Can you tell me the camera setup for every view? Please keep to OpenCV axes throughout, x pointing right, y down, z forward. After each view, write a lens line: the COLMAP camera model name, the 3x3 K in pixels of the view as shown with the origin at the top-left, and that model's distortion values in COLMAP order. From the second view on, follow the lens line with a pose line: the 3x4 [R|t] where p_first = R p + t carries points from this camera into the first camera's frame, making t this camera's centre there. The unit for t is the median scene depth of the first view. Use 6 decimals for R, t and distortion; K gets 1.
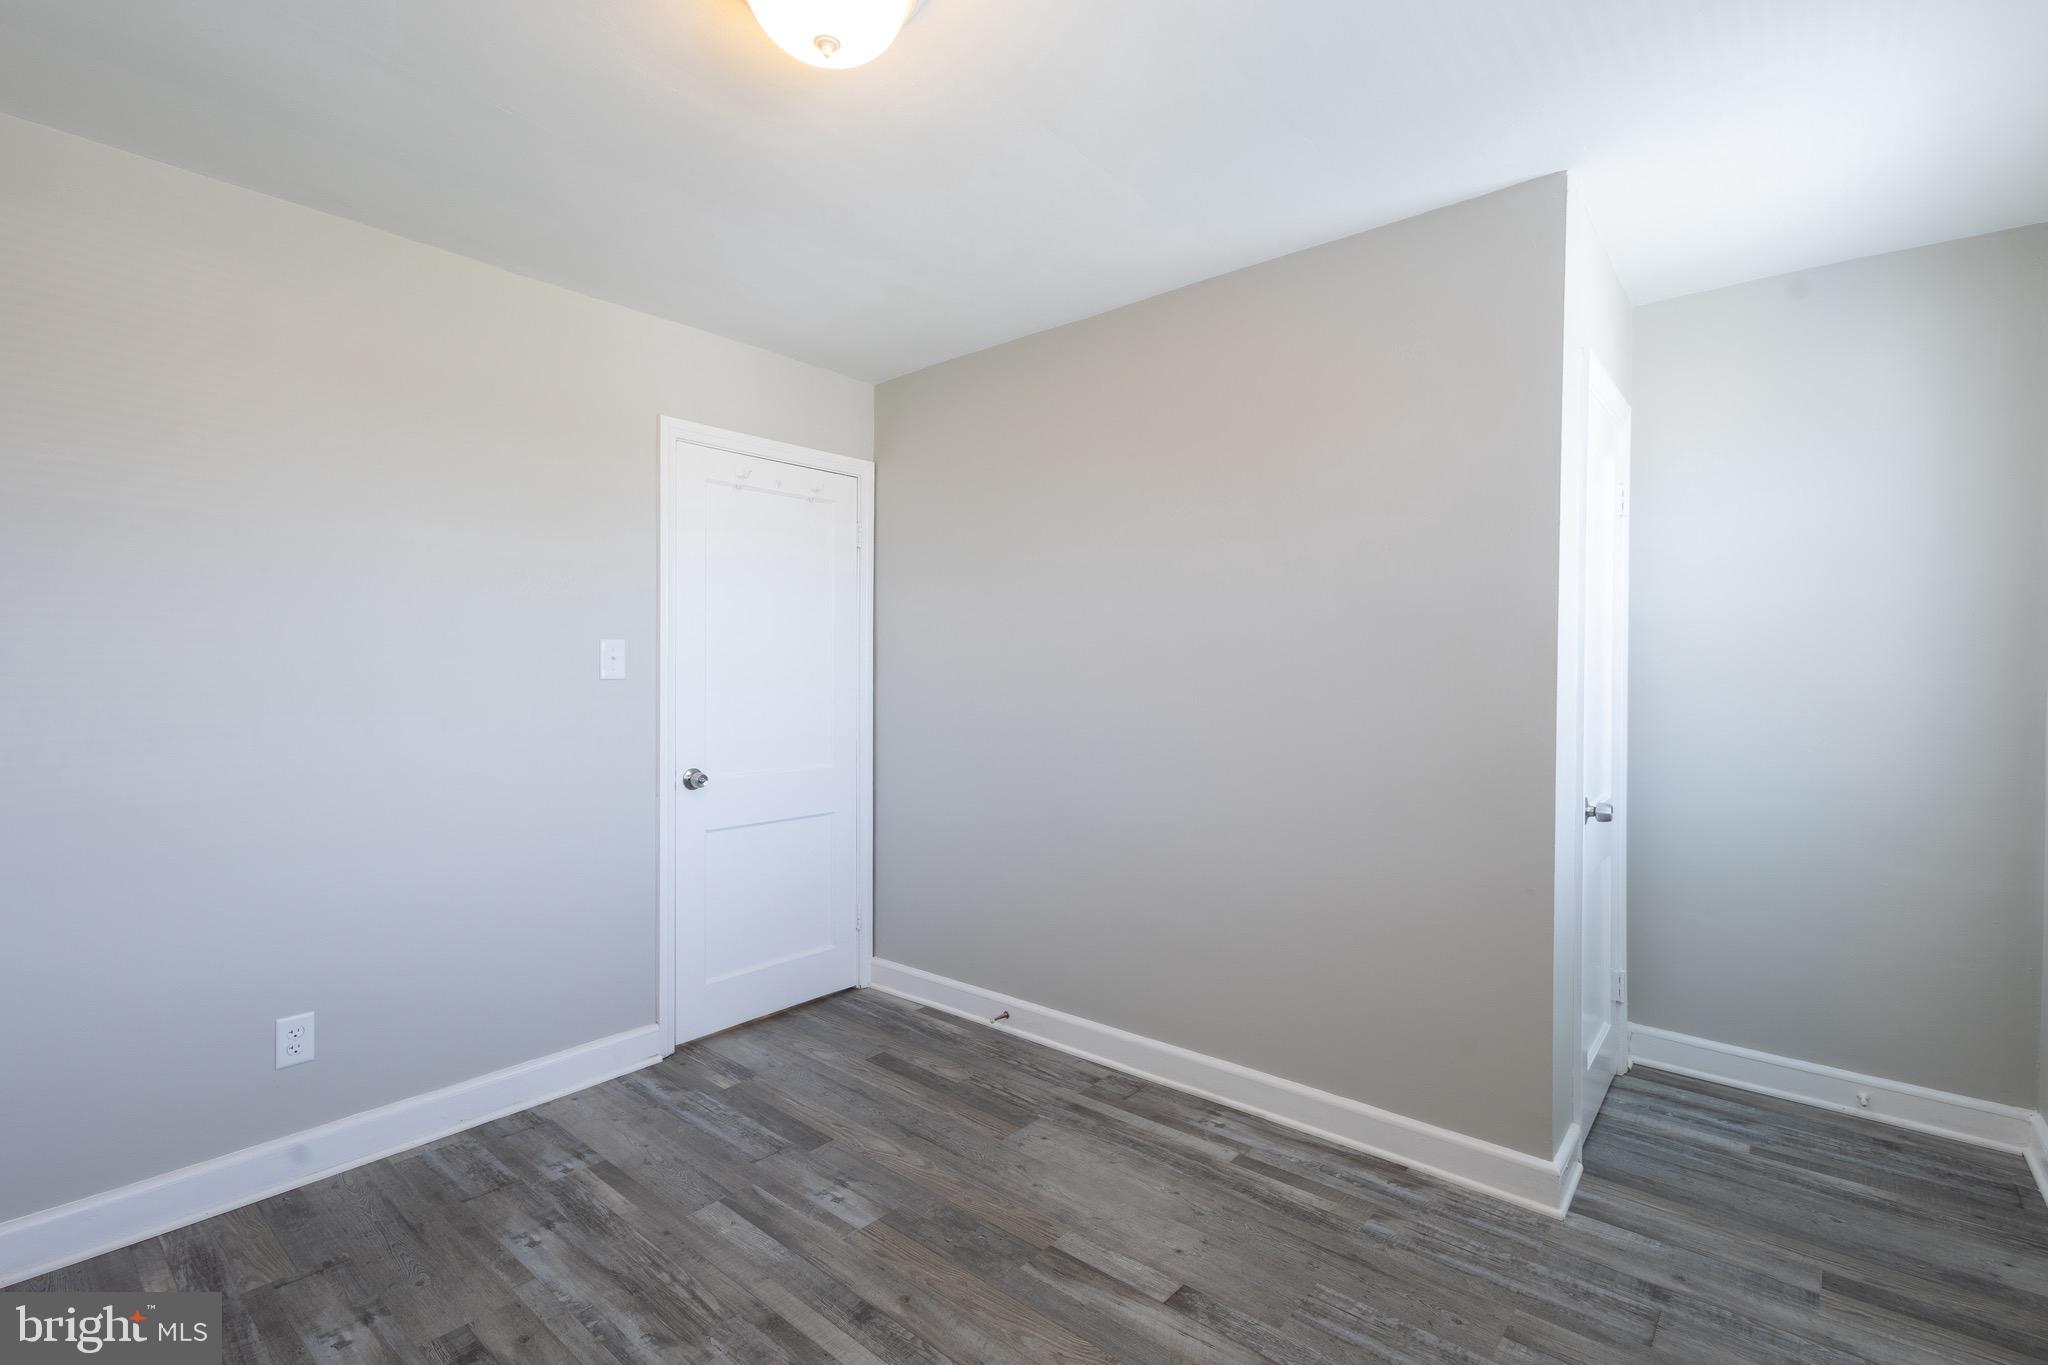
lens RADIAL K [[935.6, 0, 1032.6], [0, 935.6, 694.3], [0, 0, 1]] dist [0.012354, -0.002609]
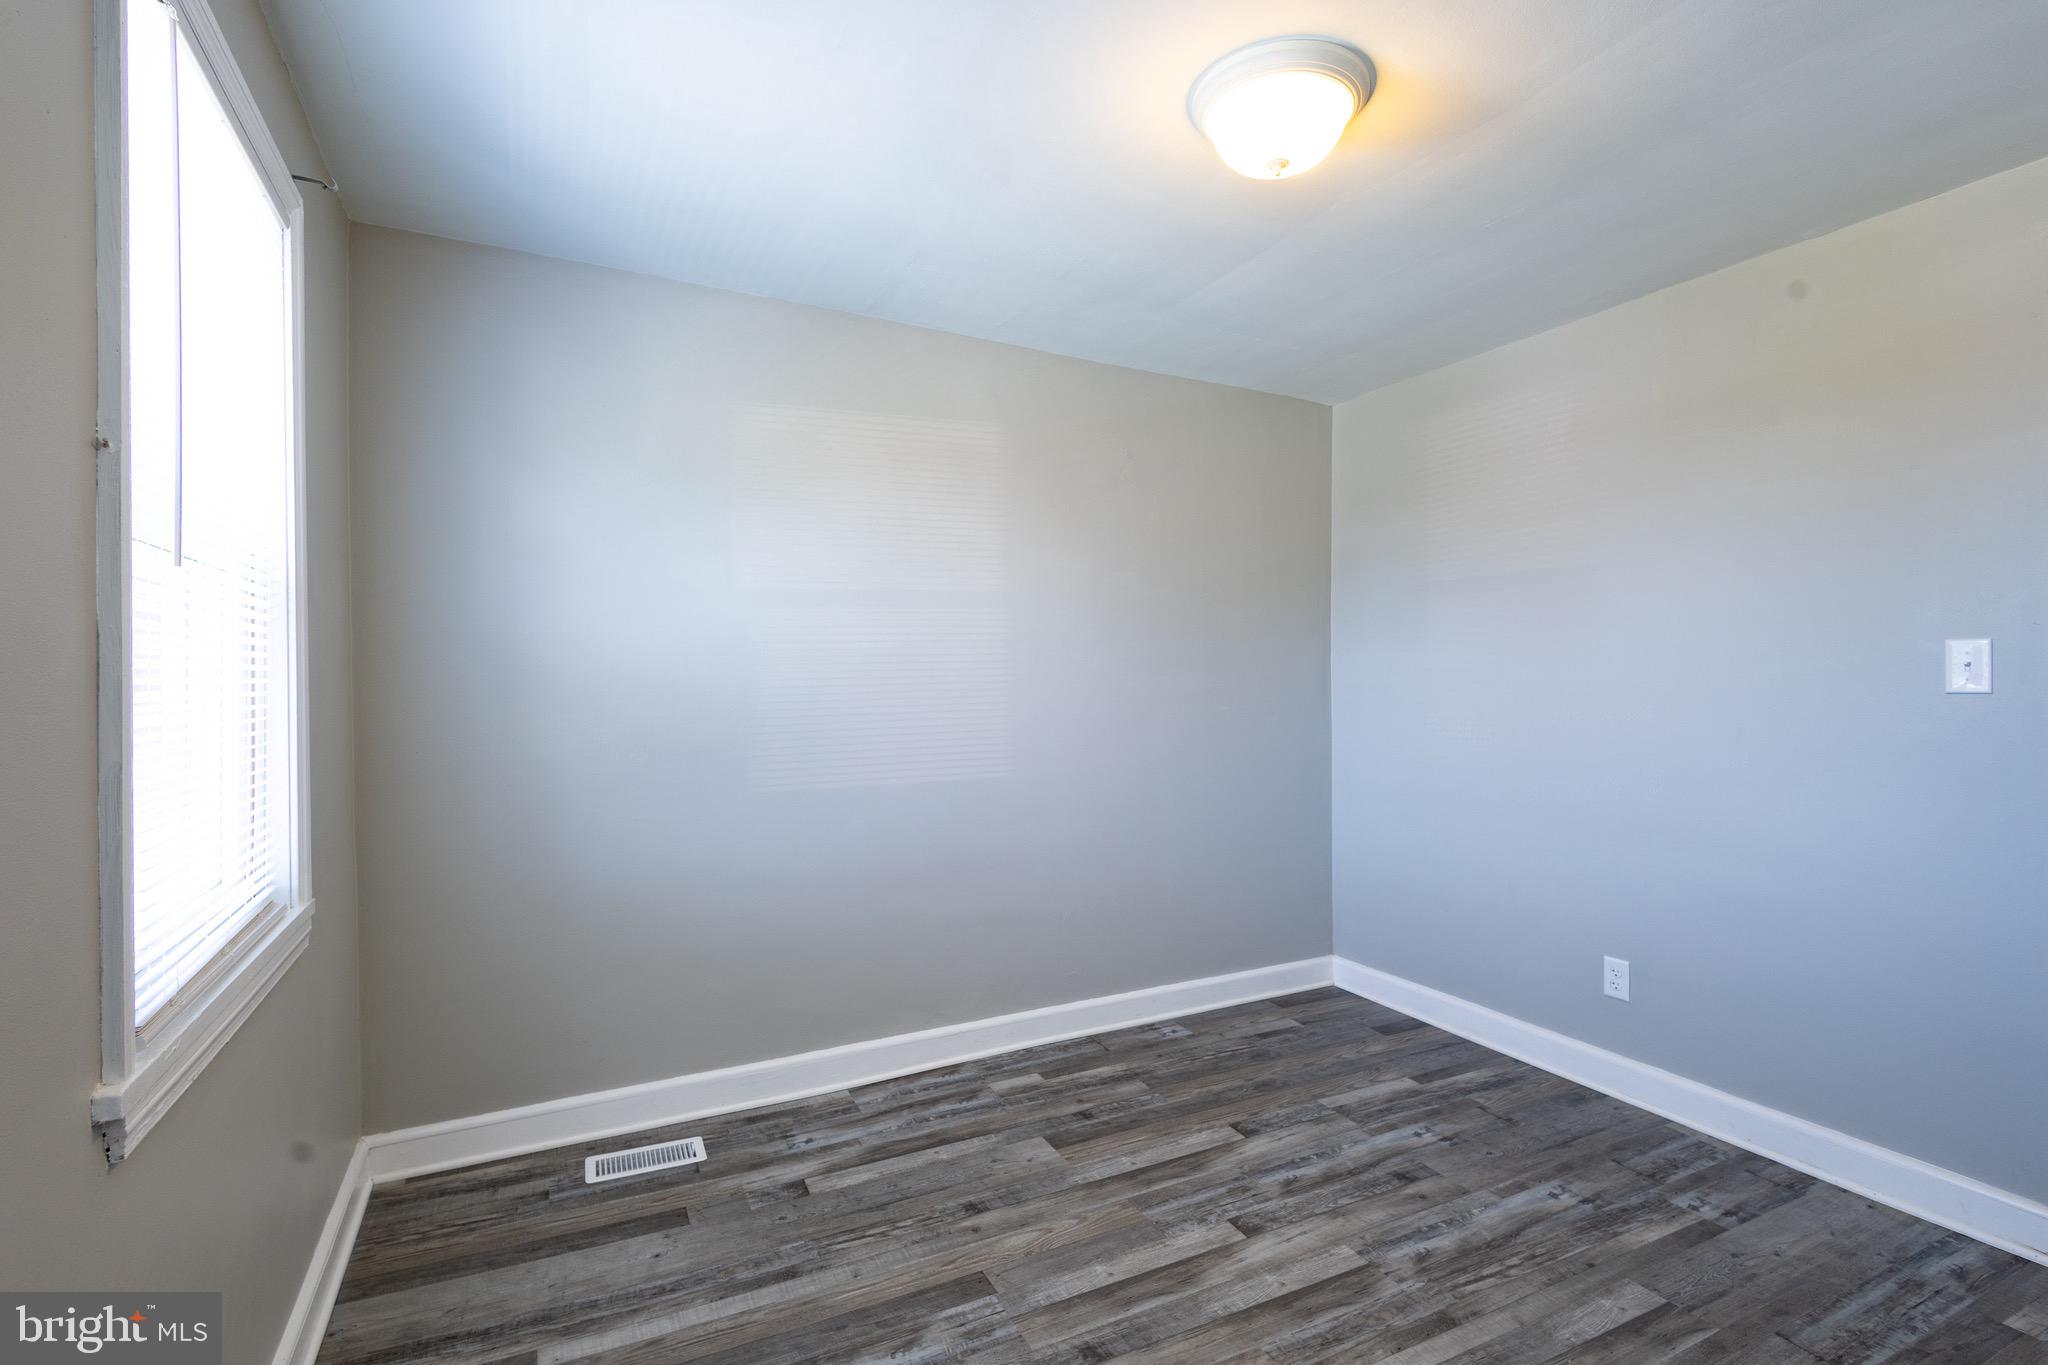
lens RADIAL K [[935.6, 0, 1030.4], [0, 935.6, 684.0], [0, 0, 1]] dist [0.012354, -0.002609]
pose [[-0.394979, 0.001468, -0.918689, 0.658029], [-0.025939, 0.999582, 0.012749, -0.017111], [0.918324, 0.028865, -0.394776, 0.762684]]
